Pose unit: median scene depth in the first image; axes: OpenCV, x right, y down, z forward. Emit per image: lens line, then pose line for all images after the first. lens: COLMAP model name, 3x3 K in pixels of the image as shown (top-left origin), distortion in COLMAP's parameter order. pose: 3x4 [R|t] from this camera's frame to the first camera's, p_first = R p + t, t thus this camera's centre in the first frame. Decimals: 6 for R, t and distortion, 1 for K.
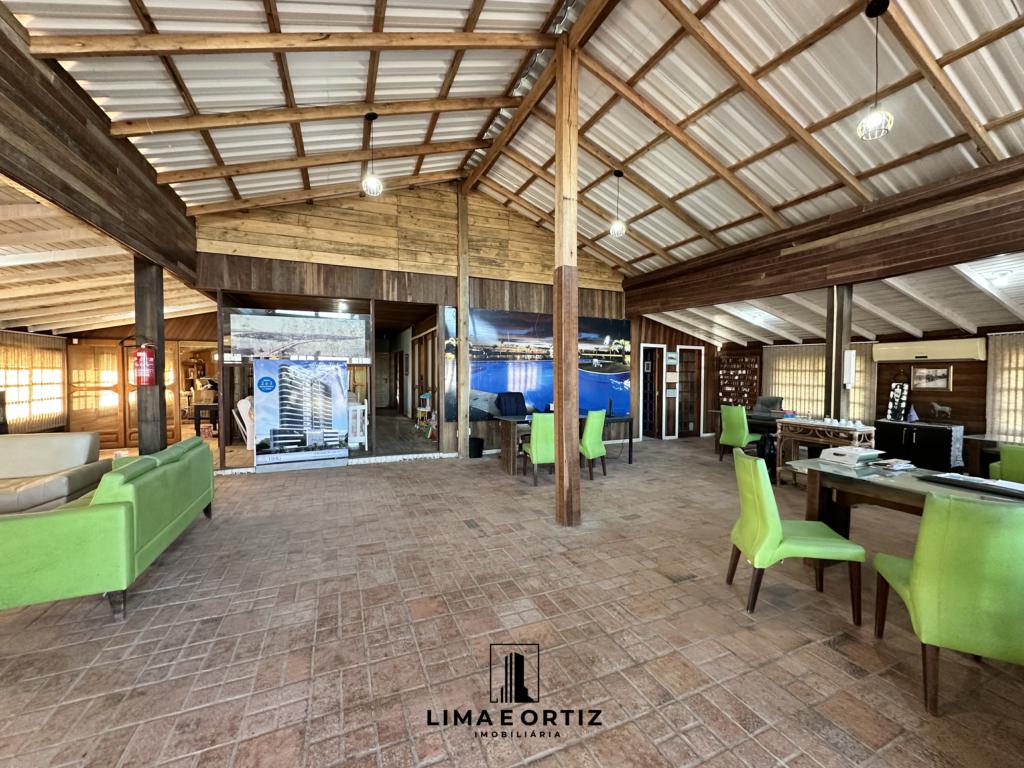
lens RADIAL K [[408.2, 0, 513.1], [0, 408.2, 382.6], [0, 0, 1]] dist [-0.003592, 0.000870]
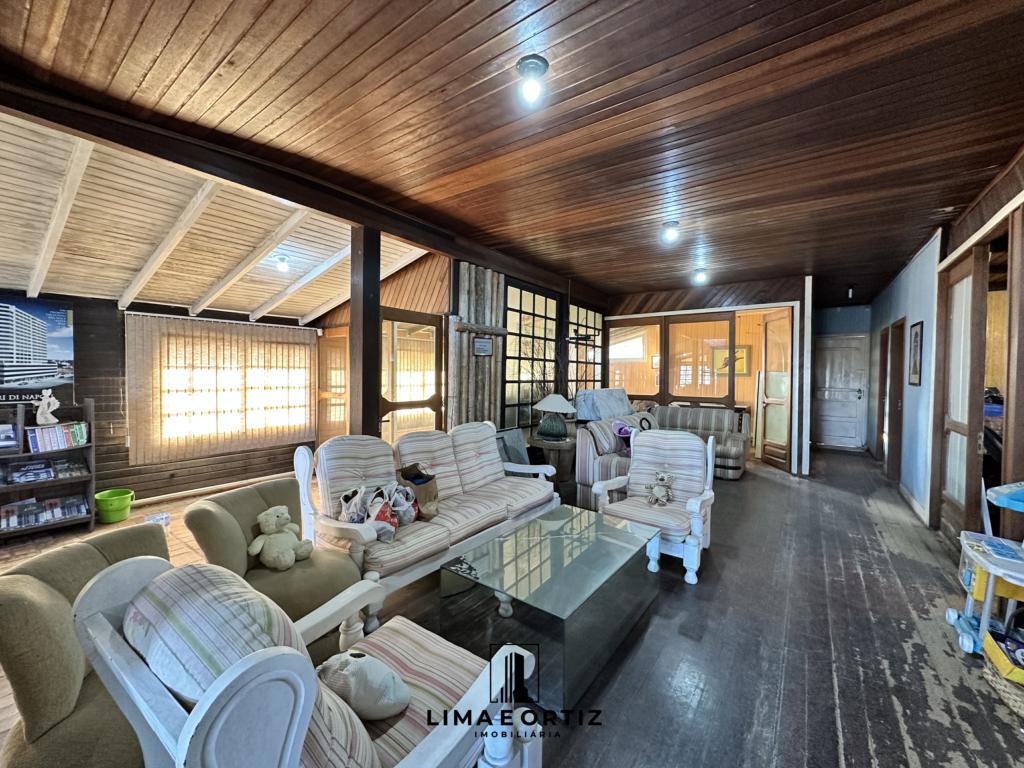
lens RADIAL K [[408.2, 0, 512.4], [0, 408.2, 383.0], [0, 0, 1]] dist [-0.003592, 0.000870]
pose [[0.500812, 0.018421, -0.865360, -0.289443], [-0.027621, 0.999604, 0.005294, -0.025607], [0.865115, 0.021251, 0.501123, 1.150107]]
